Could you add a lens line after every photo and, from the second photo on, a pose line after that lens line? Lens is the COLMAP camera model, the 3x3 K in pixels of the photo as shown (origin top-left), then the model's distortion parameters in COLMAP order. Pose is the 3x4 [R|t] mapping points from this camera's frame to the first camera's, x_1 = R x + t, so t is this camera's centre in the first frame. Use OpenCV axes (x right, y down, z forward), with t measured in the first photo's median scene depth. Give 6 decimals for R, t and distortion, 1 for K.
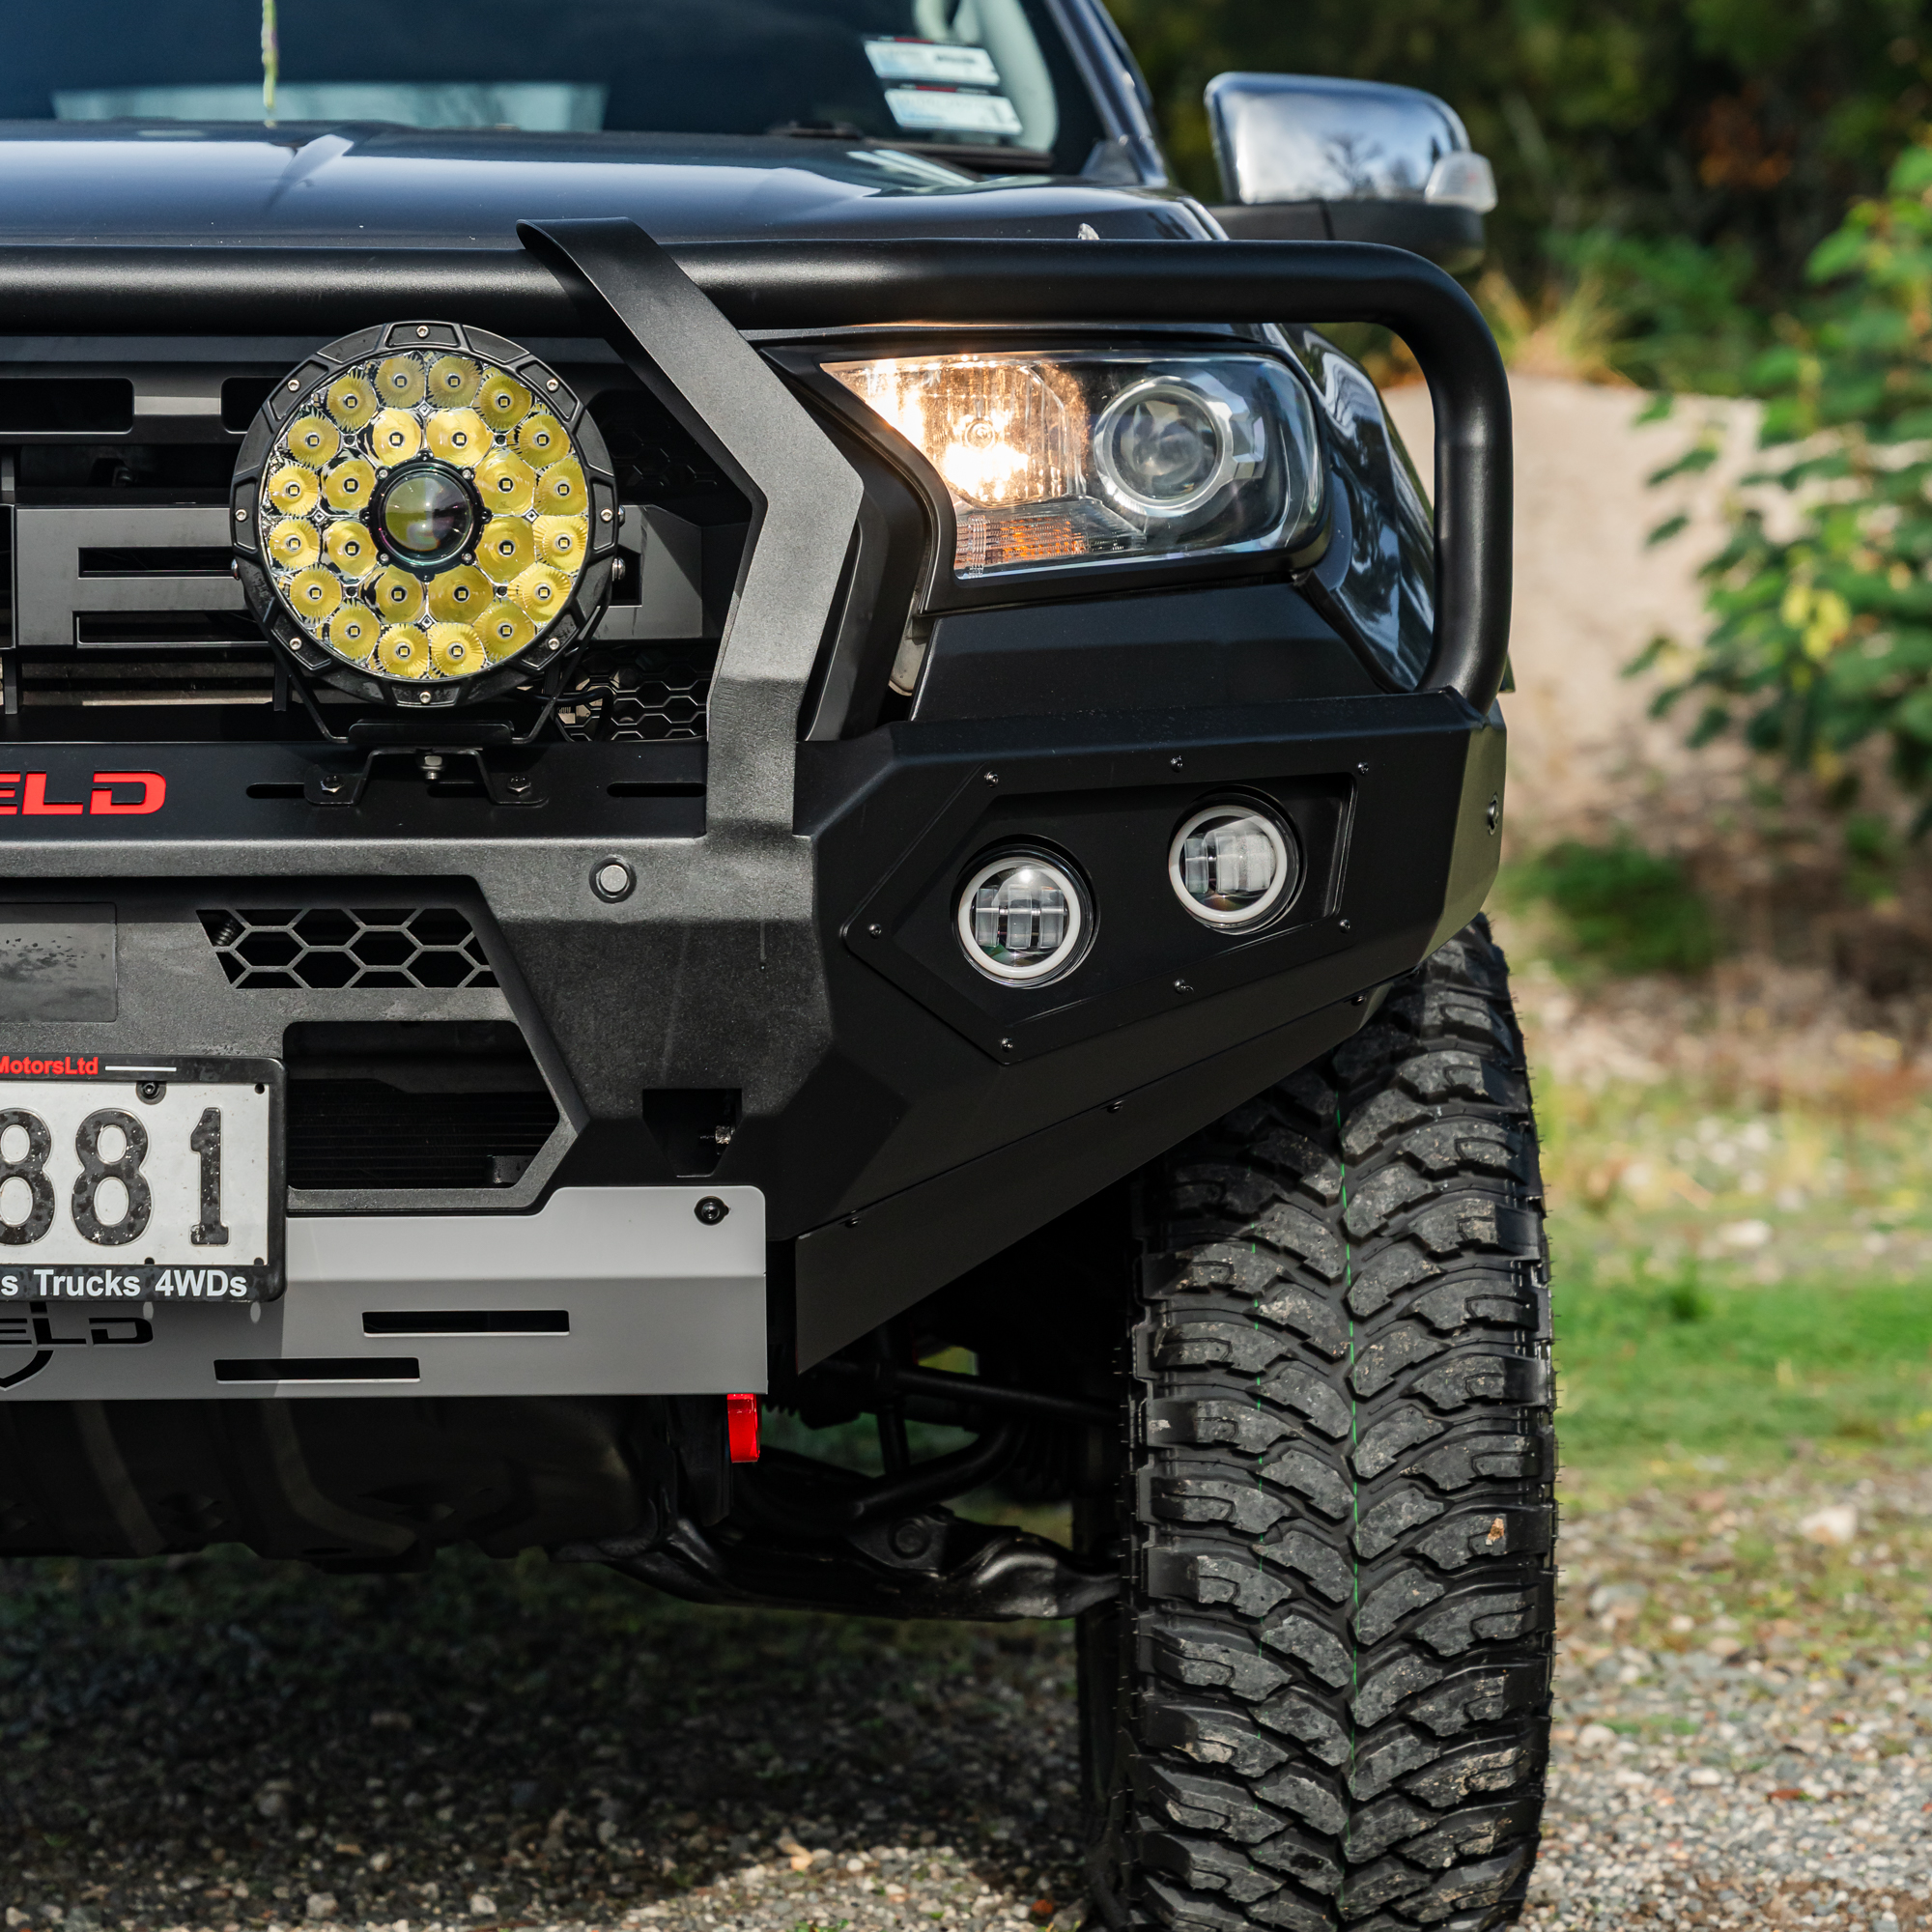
lens RADIAL K [[5889.6, 0, 963.9], [0, 5889.6, 1008.0], [0, 0, 1]] dist [0.044742, 0.301670]
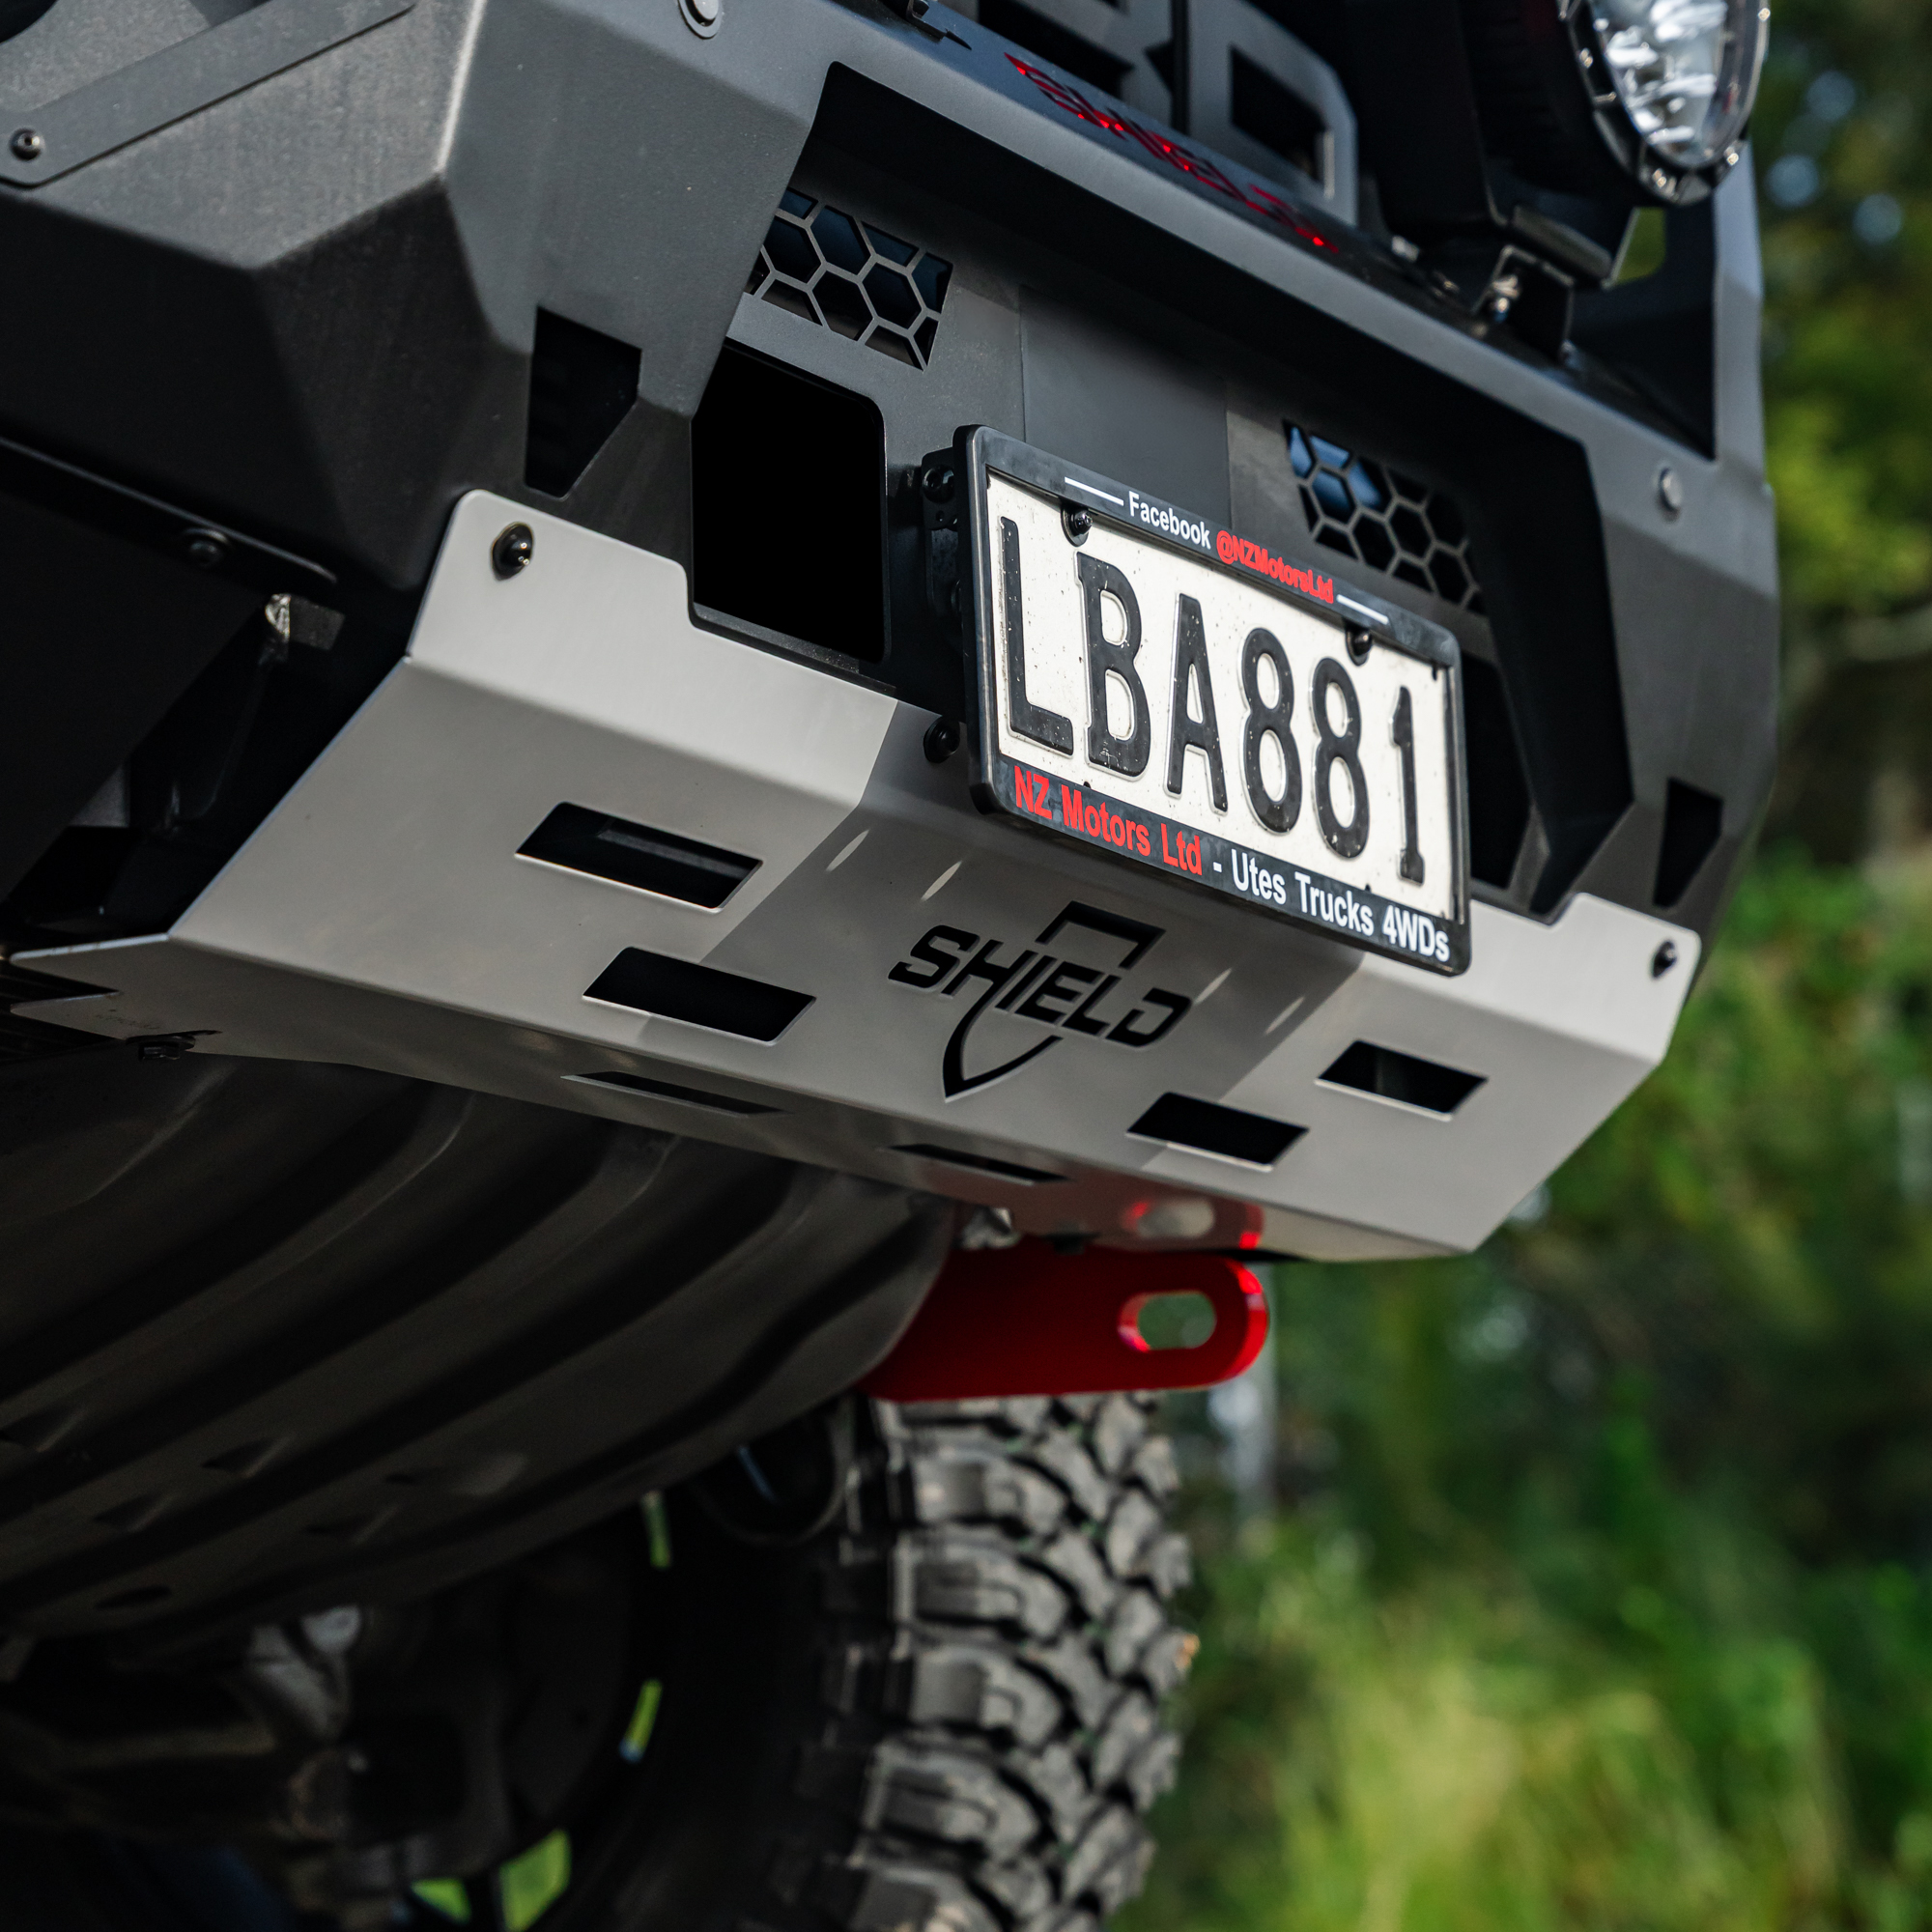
lens RADIAL K [[5967.9, 0, 963.9], [0, 5967.9, 1038.3], [0, 0, 1]] dist [0.079280, -0.457486]
pose [[0.552064, 0.144697, 0.821150, -0.613900], [0.018904, 0.982402, -0.185821, 0.157795], [-0.833587, 0.118108, 0.539614, 0.571182]]
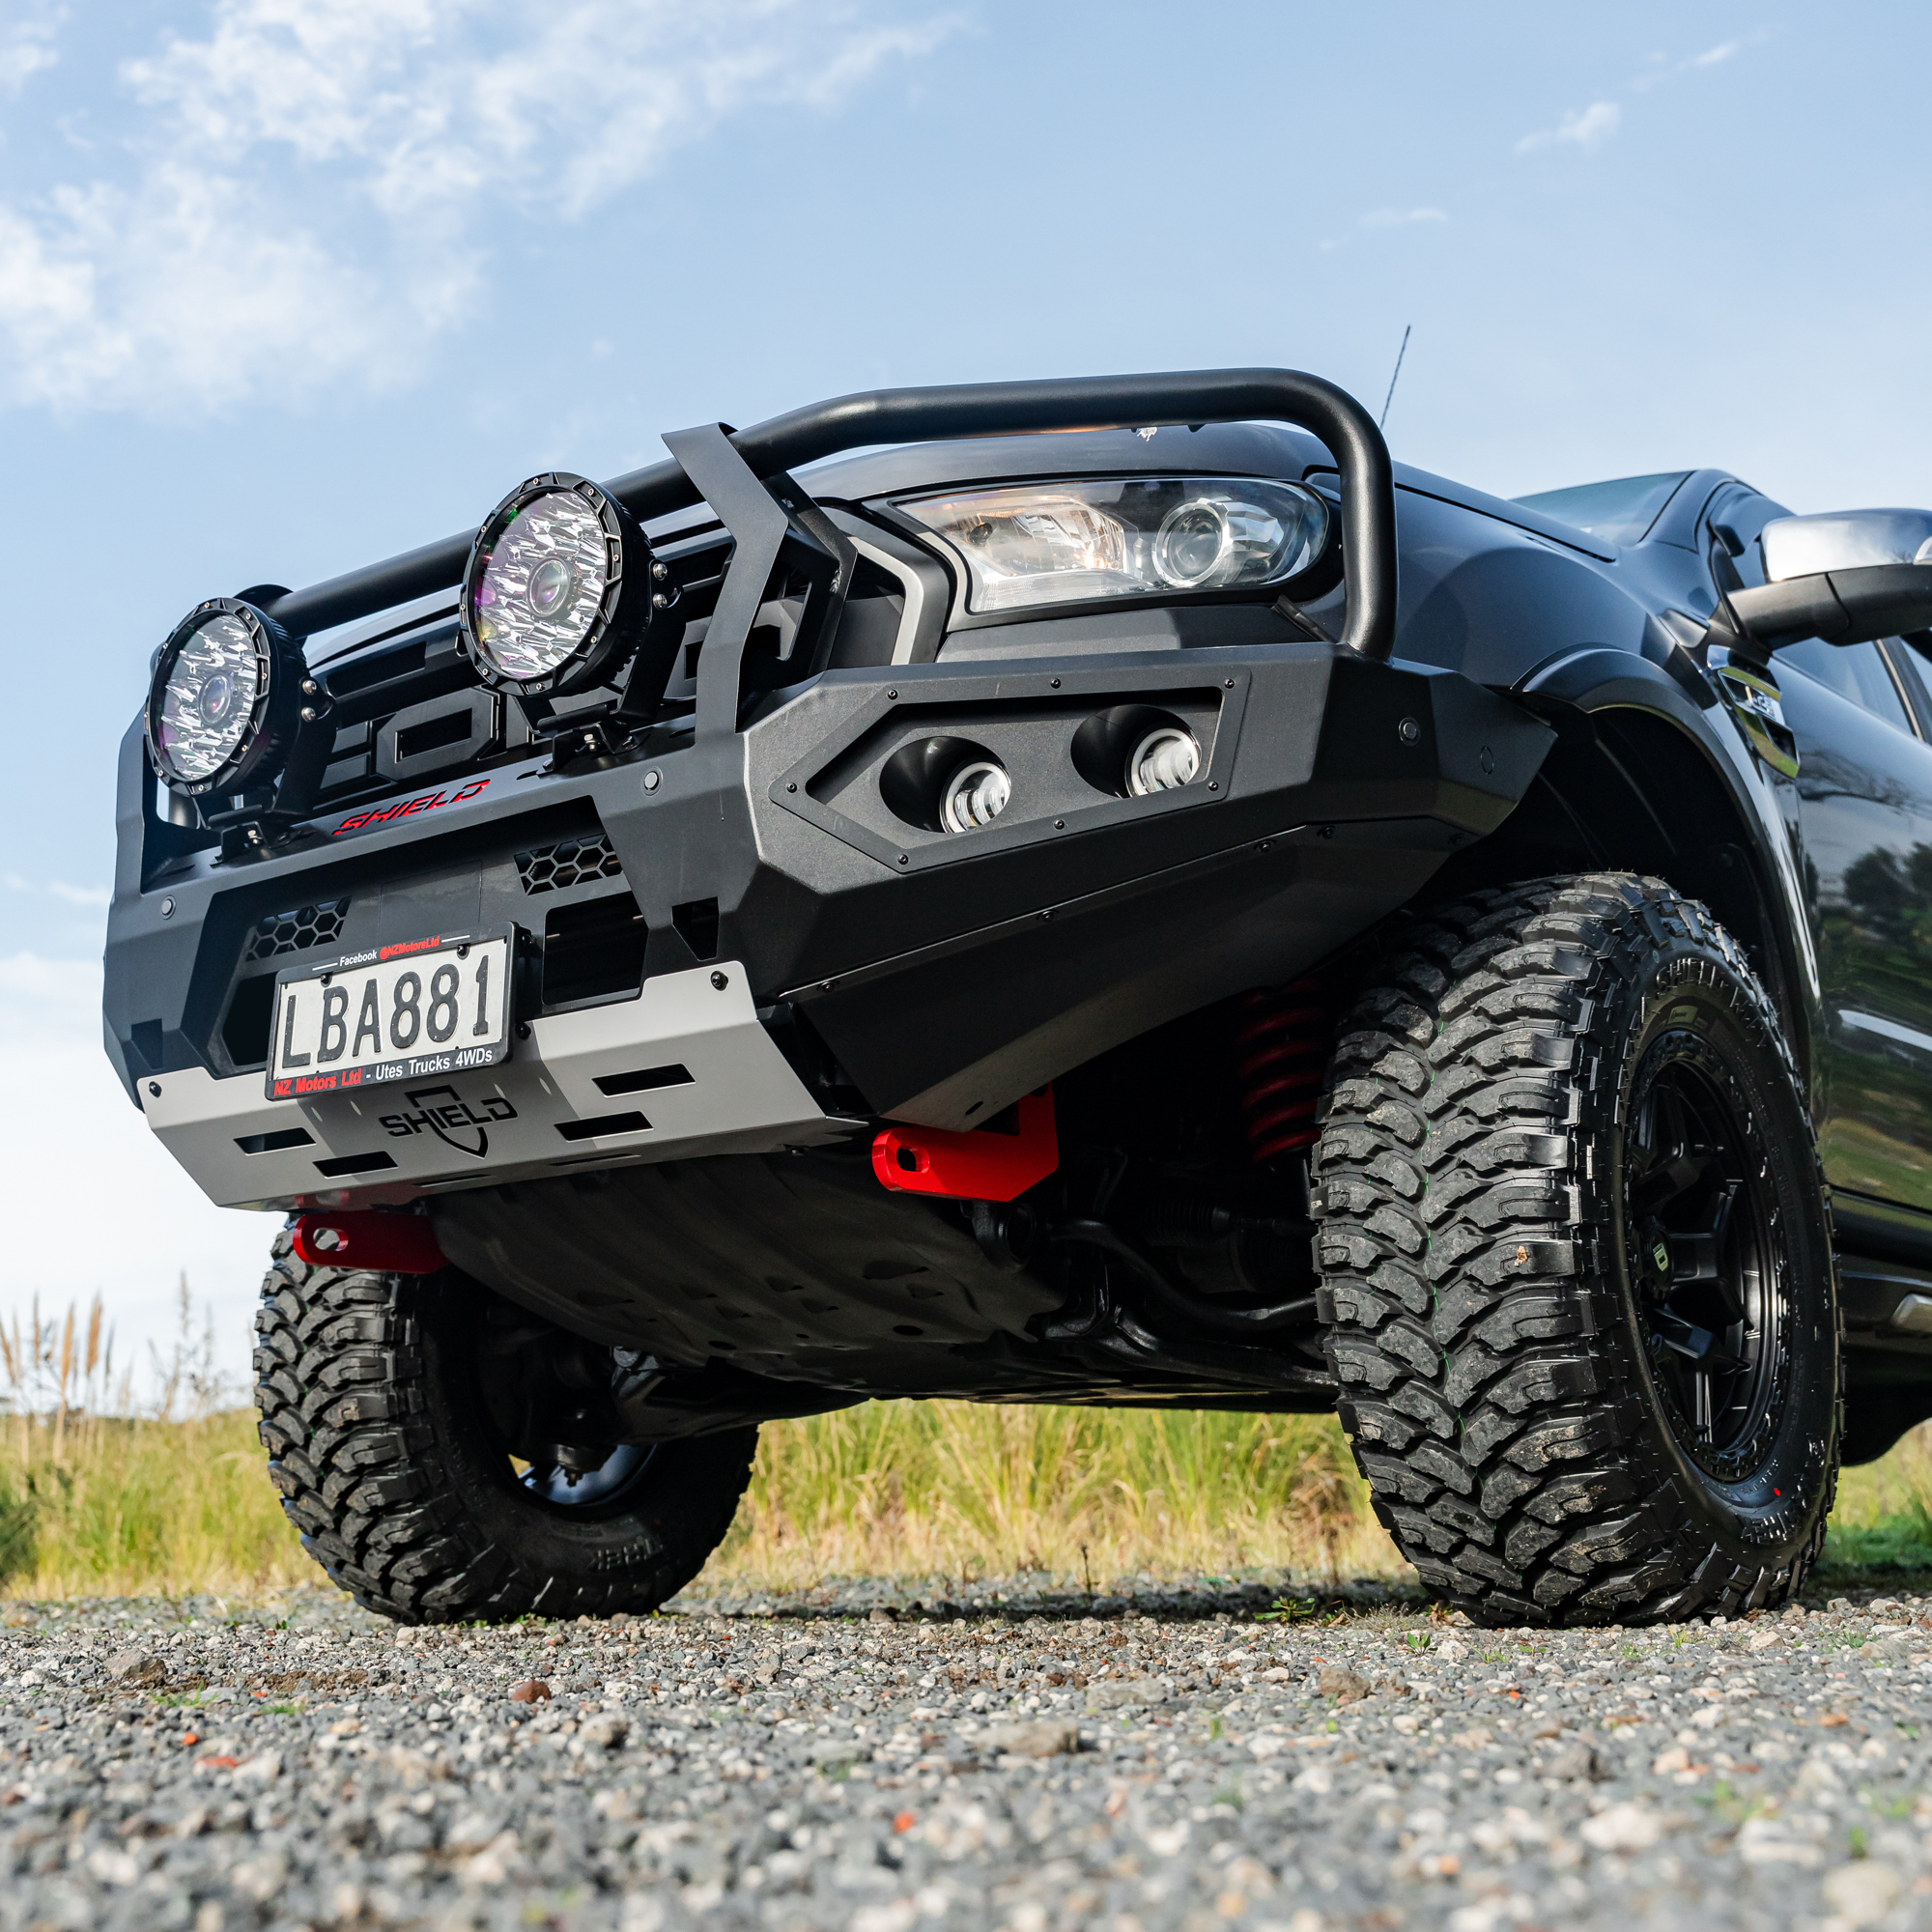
lens RADIAL K [[2545.2, 0, 918.4], [0, 2545.2, 978.4], [0, 0, 1]] dist [-0.003993, 0.038614]
pose [[0.772014, -0.142653, -0.619391, 0.359885], [-0.003569, 0.973501, -0.228657, 0.162310], [0.635596, 0.178737, 0.751047, 0.449406]]
